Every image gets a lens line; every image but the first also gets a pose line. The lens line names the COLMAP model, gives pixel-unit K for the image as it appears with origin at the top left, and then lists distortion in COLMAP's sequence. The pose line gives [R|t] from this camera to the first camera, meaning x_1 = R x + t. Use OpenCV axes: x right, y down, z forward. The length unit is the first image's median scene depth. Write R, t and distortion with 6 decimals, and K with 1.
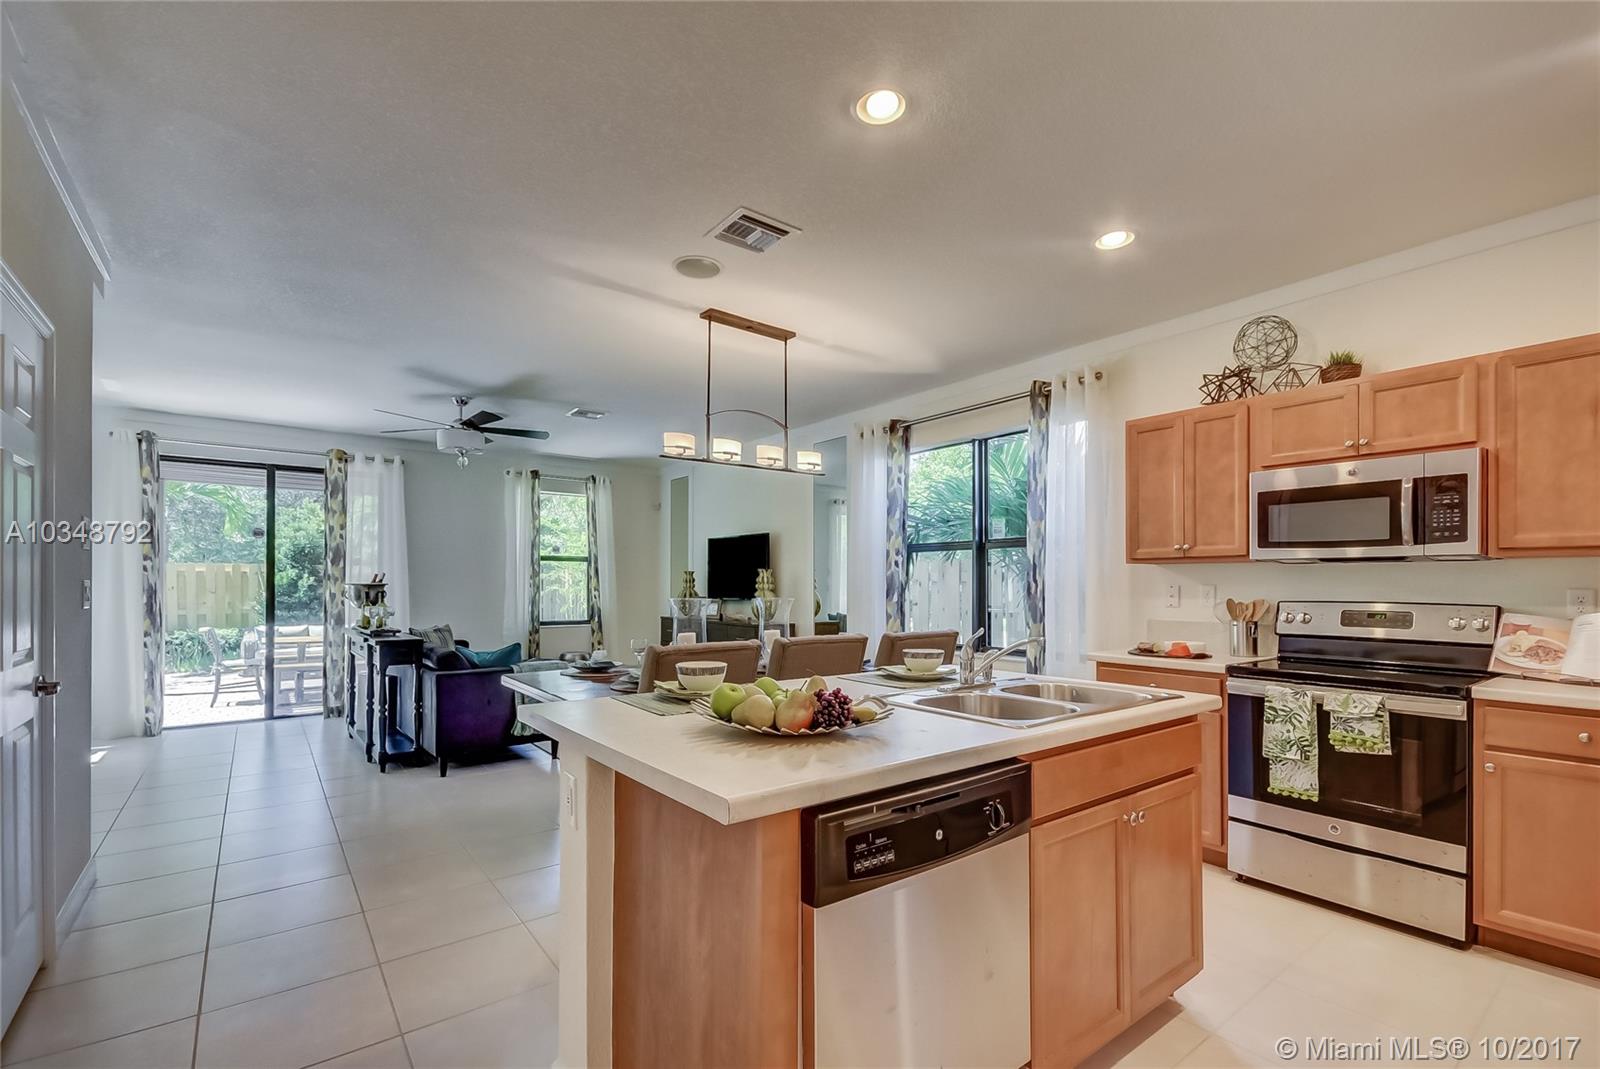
lens RADIAL K [[709.4, 0, 794.7], [0, 709.4, 584.9], [0, 0, 1]] dist [0.001052, -0.000008]
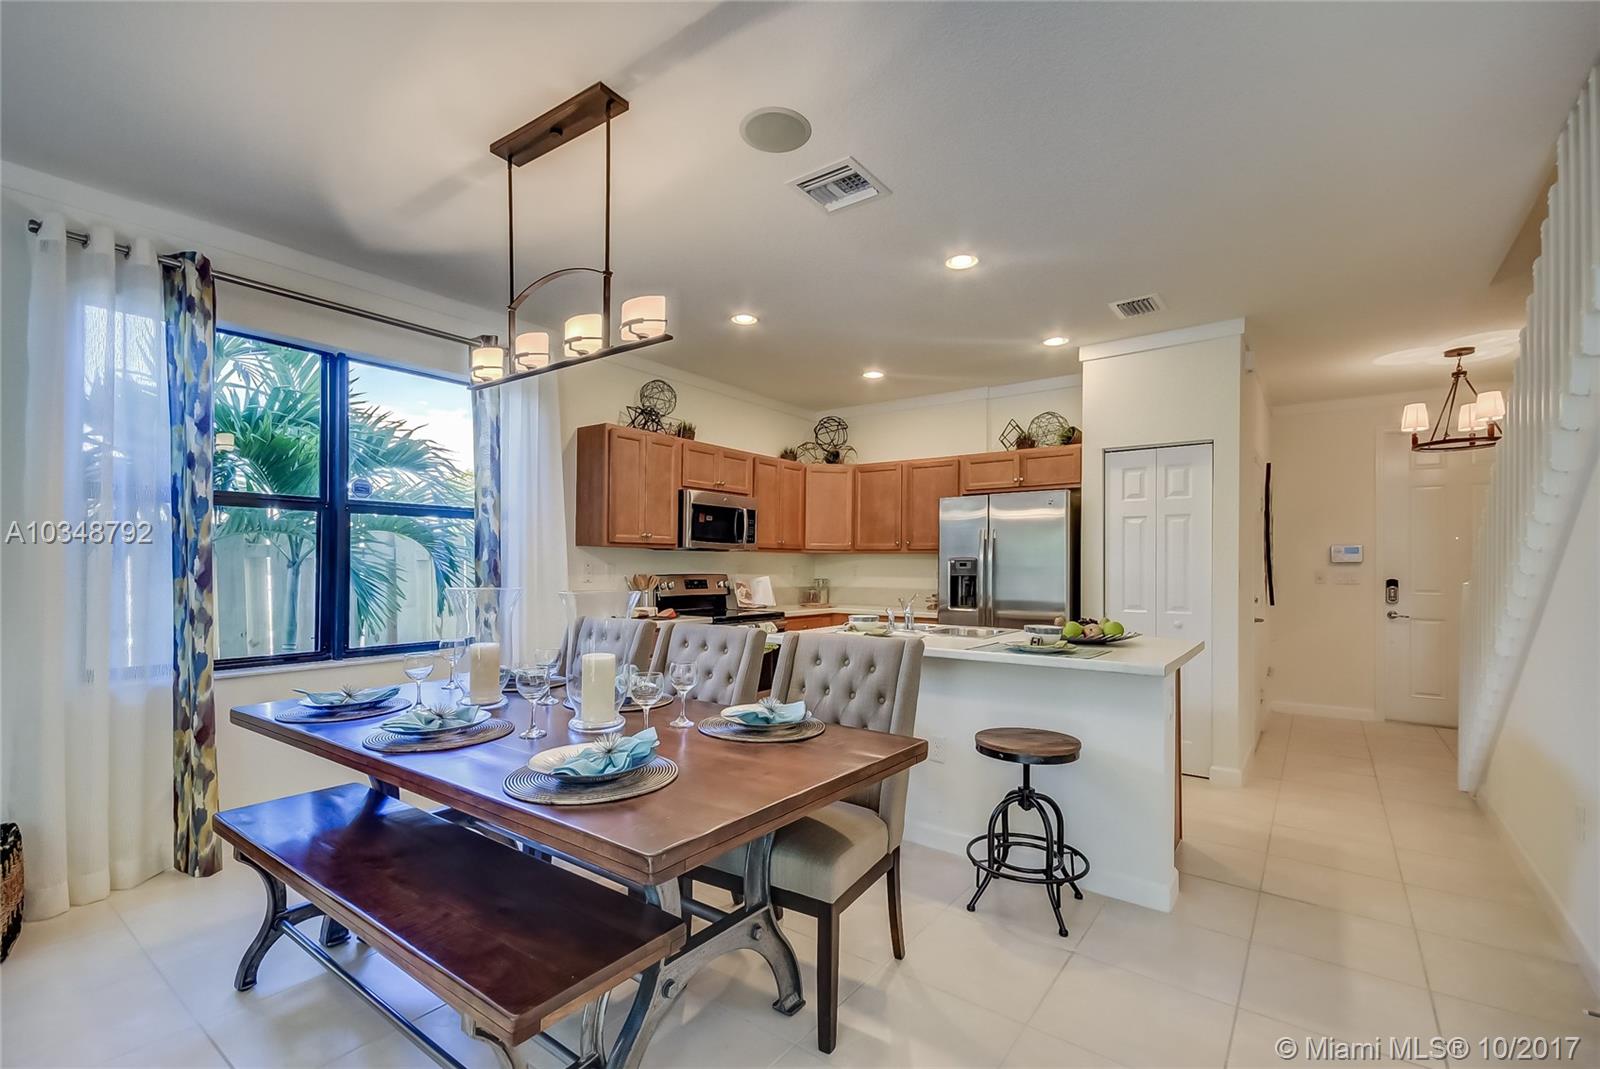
lens RADIAL K [[692.8, 0, 800.6], [0, 692.8, 564.9], [0, 0, 1]] dist [0.003803, 0.000305]
pose [[-0.284629, -0.005055, 0.958625, -0.797477], [-0.005053, 0.999980, 0.003773, -0.005902], [-0.958625, -0.003770, -0.284648, 1.146111]]
